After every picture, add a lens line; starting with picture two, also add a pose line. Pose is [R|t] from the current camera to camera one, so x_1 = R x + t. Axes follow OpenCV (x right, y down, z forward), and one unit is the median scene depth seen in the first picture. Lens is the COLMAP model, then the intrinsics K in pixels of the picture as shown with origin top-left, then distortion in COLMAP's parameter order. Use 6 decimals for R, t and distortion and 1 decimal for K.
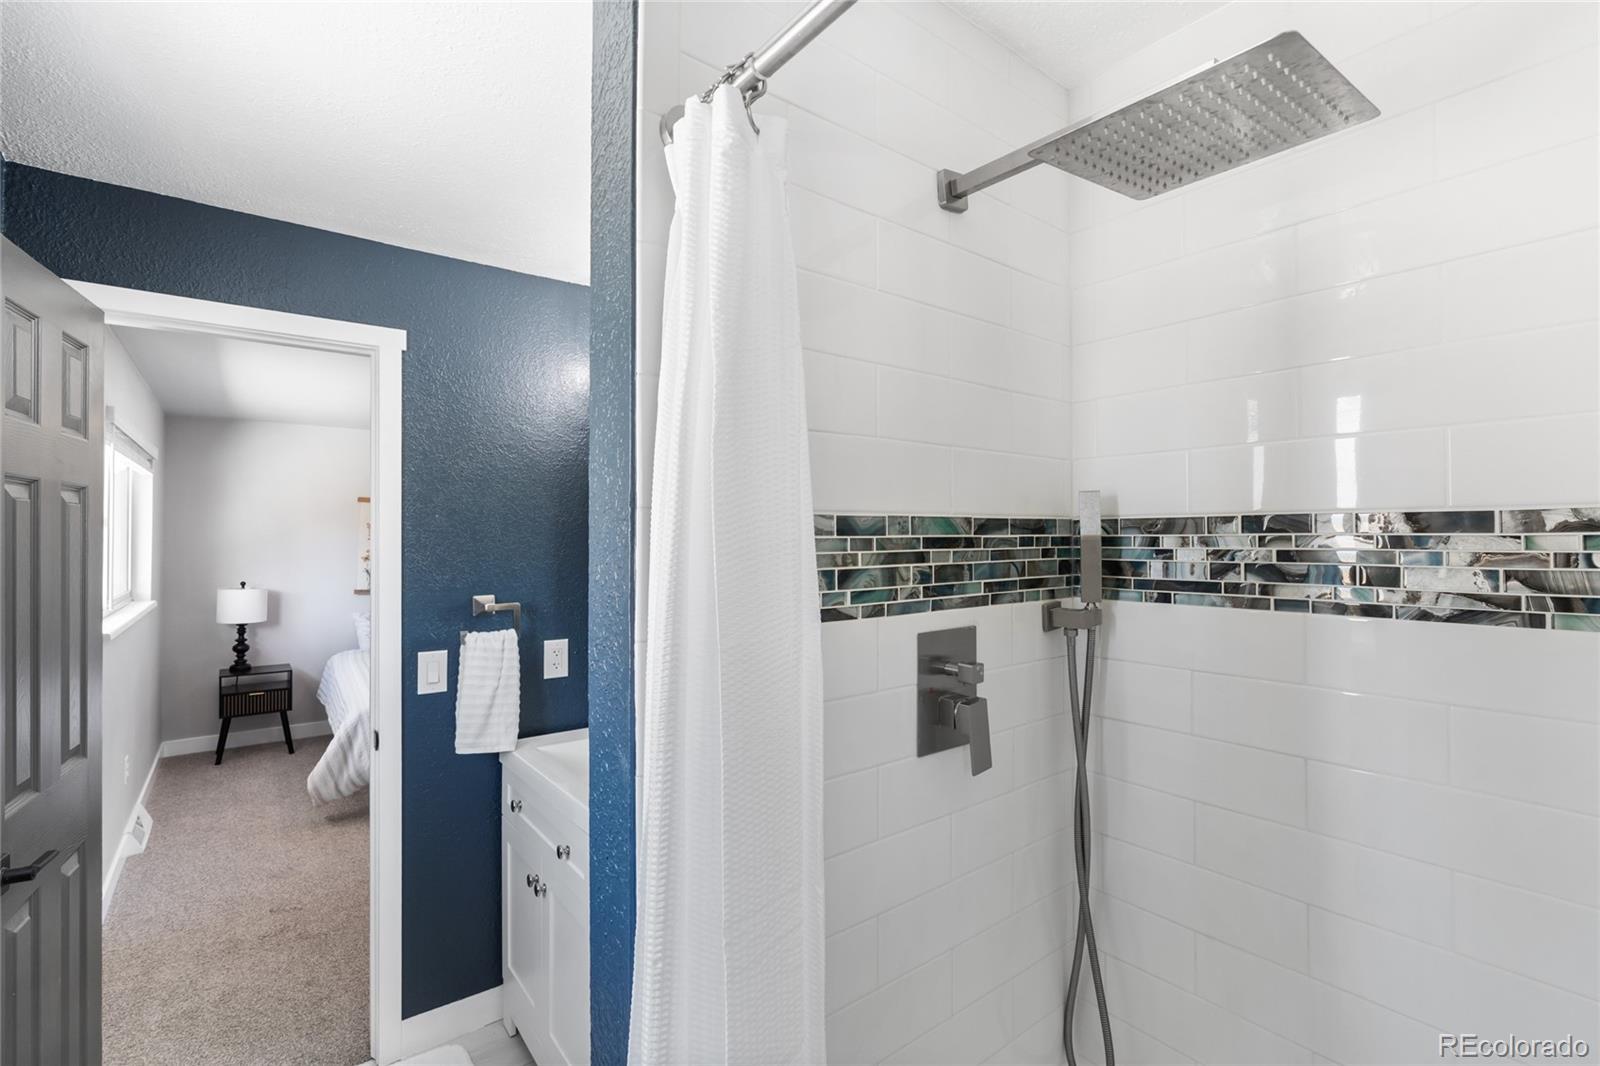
lens RADIAL K [[719.9, 0, 765.1], [0, 719.9, 535.5], [0, 0, 1]] dist [-0.011017, 0.002240]
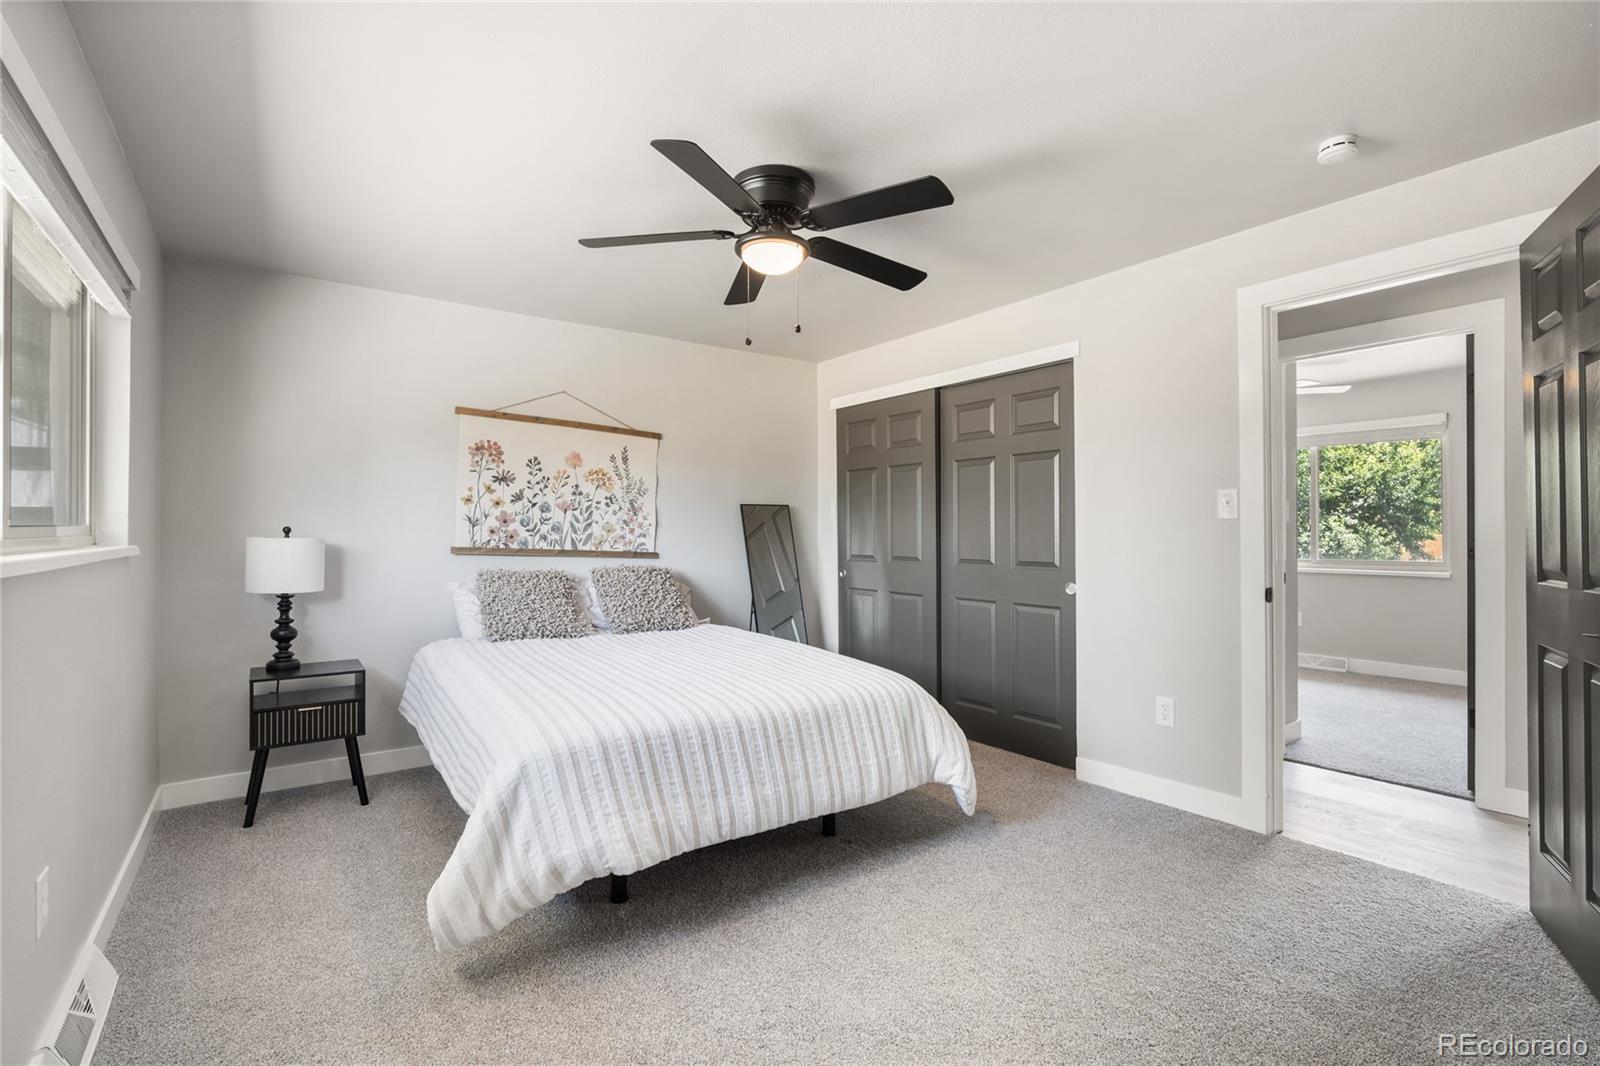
lens RADIAL K [[719.9, 0, 761.9], [0, 719.9, 537.0], [0, 0, 1]] dist [-0.011017, 0.002240]
pose [[0.999464, 0.002165, -0.032661, -0.299013], [-0.001830, 0.999945, 0.010279, 0.066317], [0.032682, -0.010214, 0.999414, 0.395310]]
